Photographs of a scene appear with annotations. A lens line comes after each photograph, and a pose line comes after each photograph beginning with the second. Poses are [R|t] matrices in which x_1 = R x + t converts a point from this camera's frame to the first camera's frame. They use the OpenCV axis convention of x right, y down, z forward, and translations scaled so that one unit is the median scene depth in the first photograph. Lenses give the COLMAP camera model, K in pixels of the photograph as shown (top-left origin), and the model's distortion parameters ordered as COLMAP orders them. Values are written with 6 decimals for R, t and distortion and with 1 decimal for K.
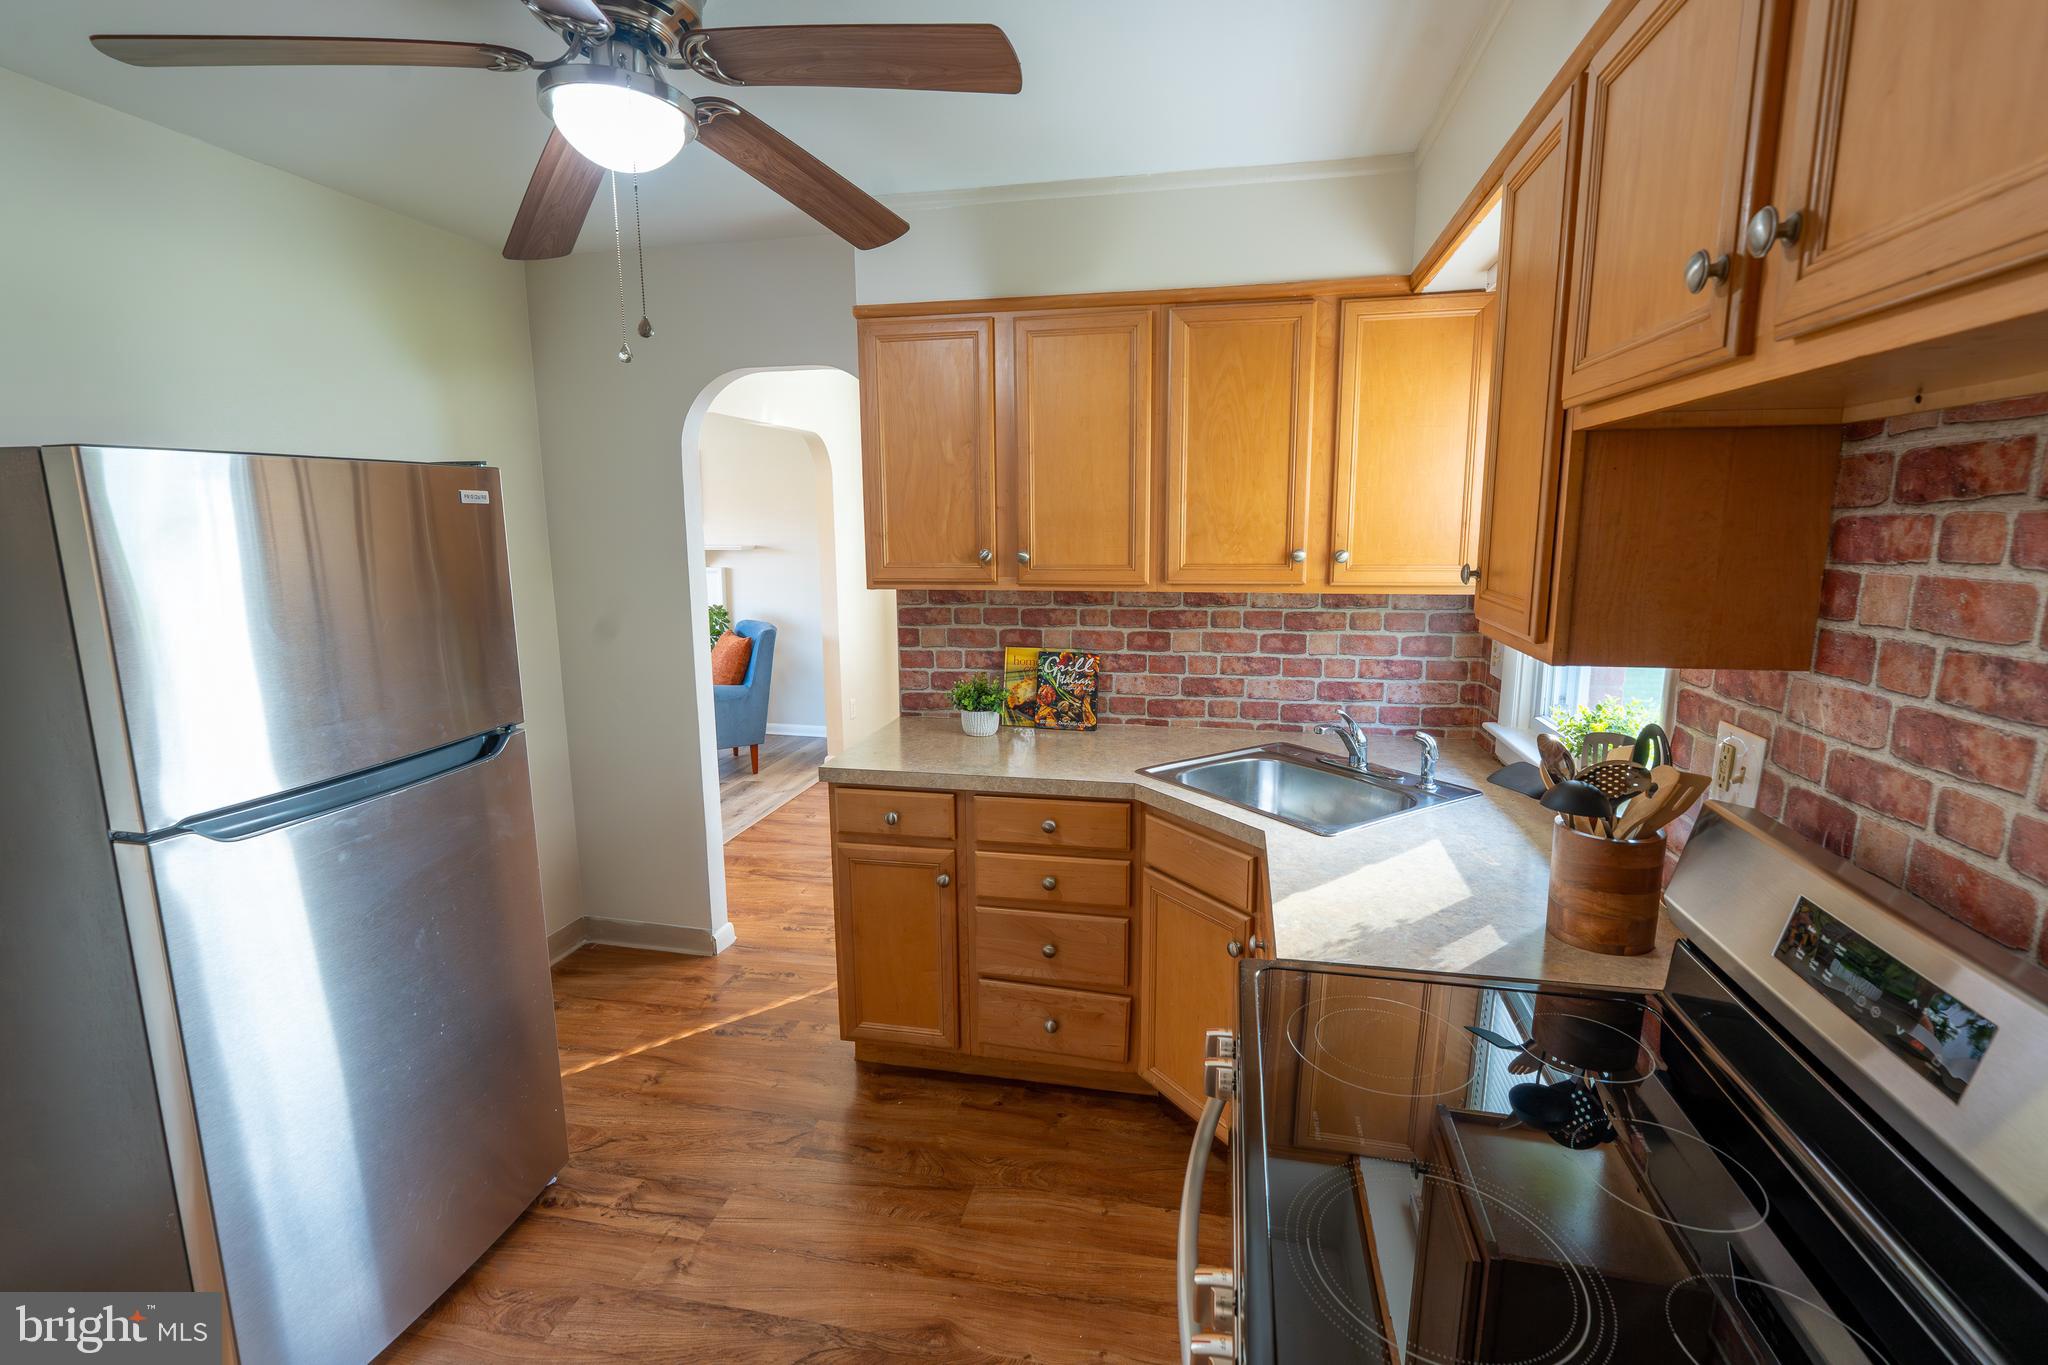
lens RADIAL K [[936.3, 0, 1035.4], [0, 936.3, 680.7], [0, 0, 1]] dist [-0.003166, 0.001142]
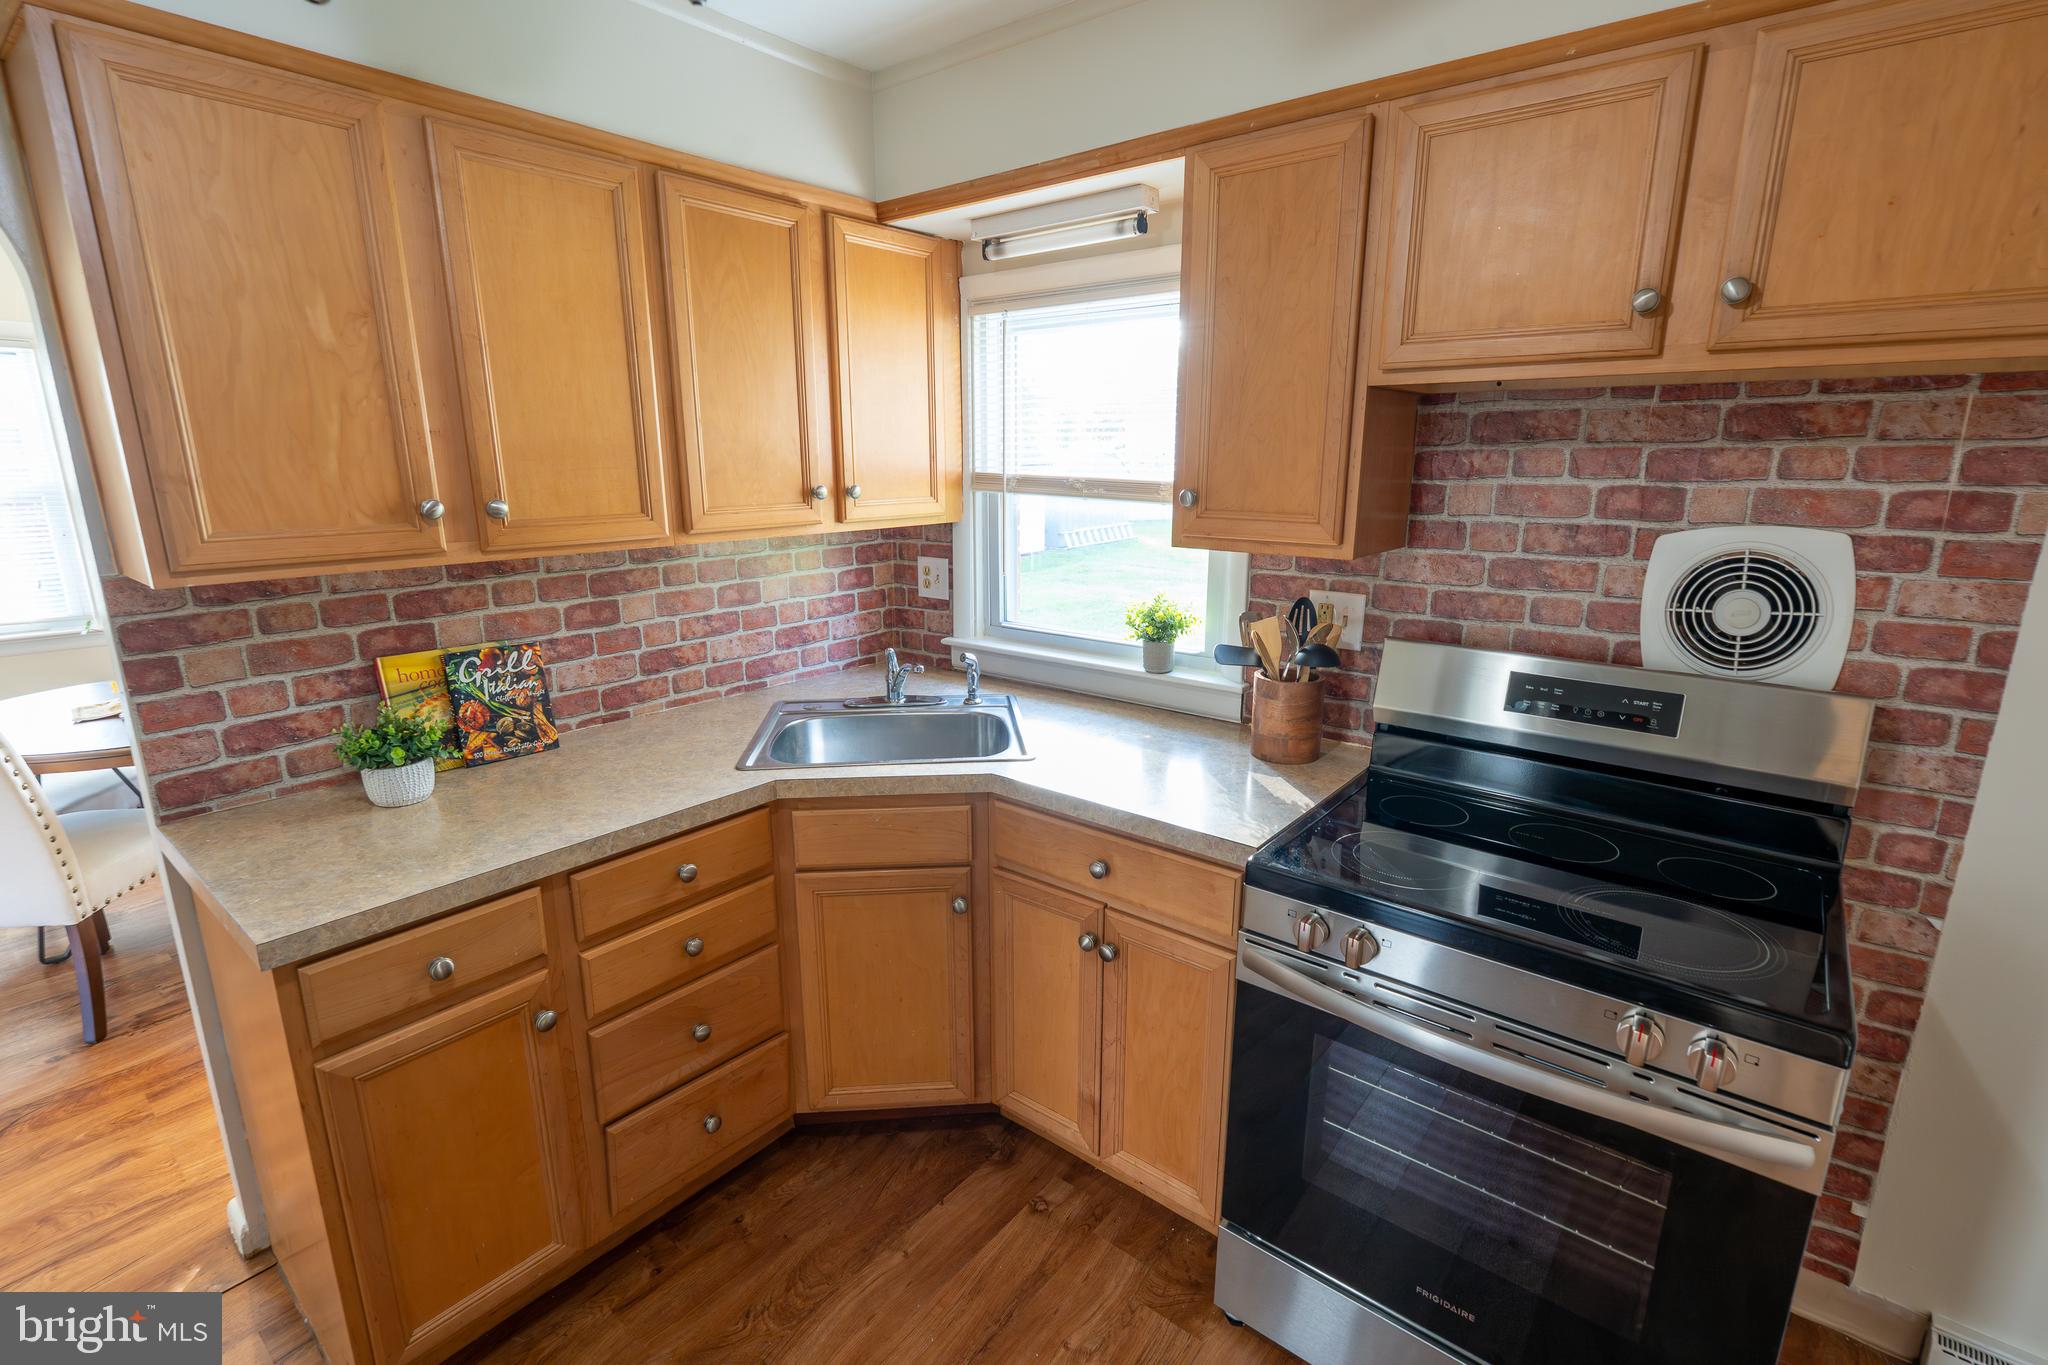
lens RADIAL K [[936.3, 0, 1021.9], [0, 936.3, 678.1], [0, 0, 1]] dist [-0.003166, 0.001142]
pose [[0.462973, -0.202330, 0.862971, -0.451490], [0.148909, 0.977515, 0.149298, -0.062690], [-0.873775, 0.059383, 0.482692, 0.391411]]
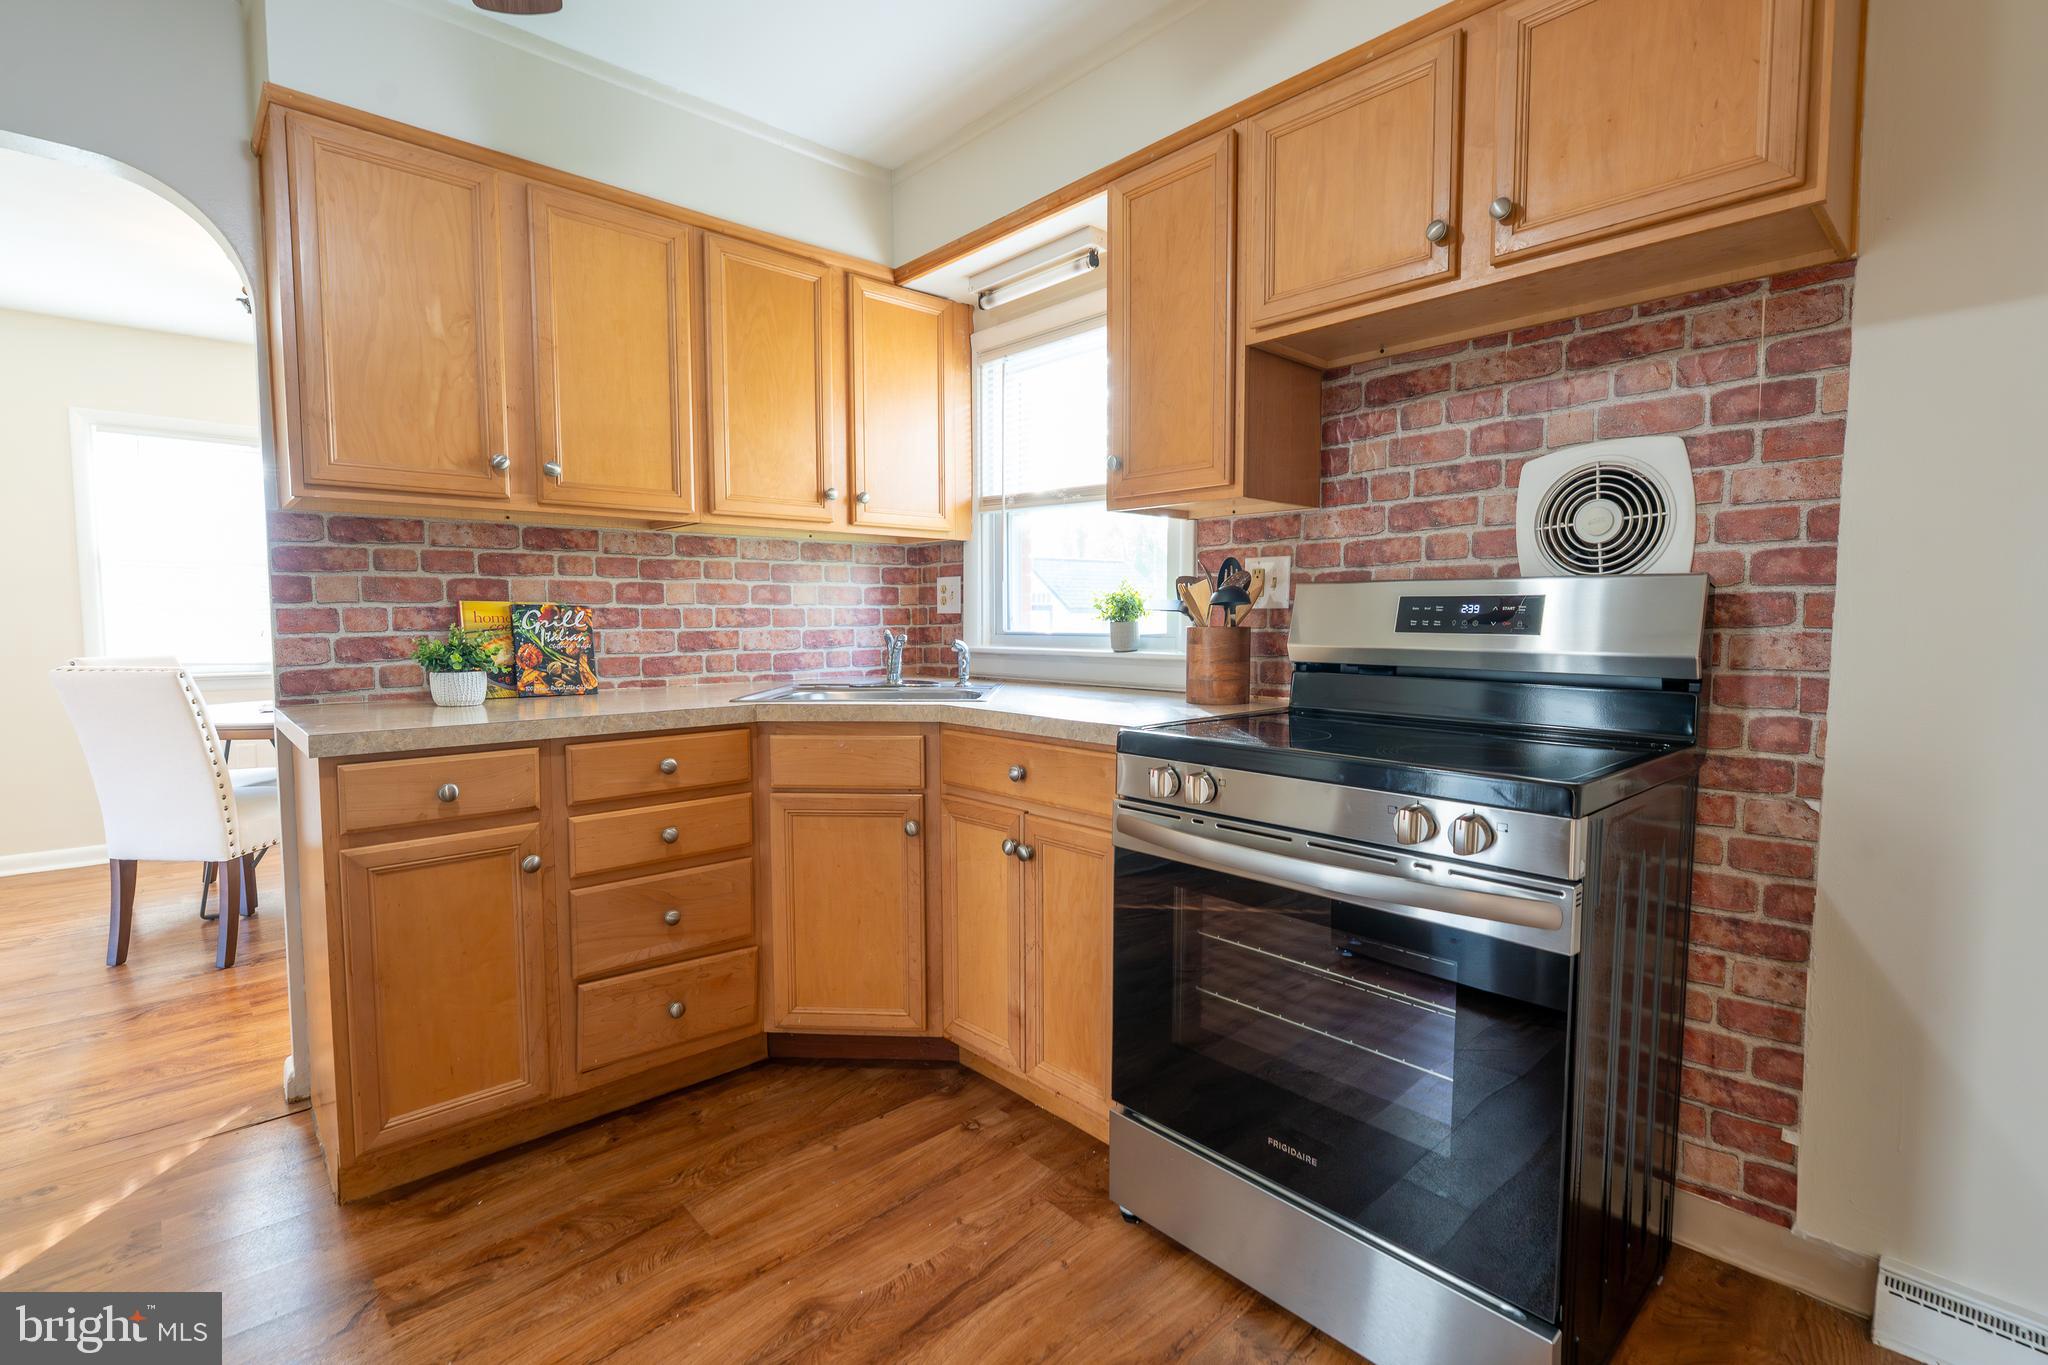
lens RADIAL K [[936.3, 0, 1020.5], [0, 936.3, 676.6], [0, 0, 1]] dist [-0.003166, 0.001142]
pose [[0.588678, -0.048200, 0.806929, -0.469416], [0.136231, 0.989859, -0.040258, 0.147219], [-0.796805, 0.133628, 0.589275, 0.214117]]
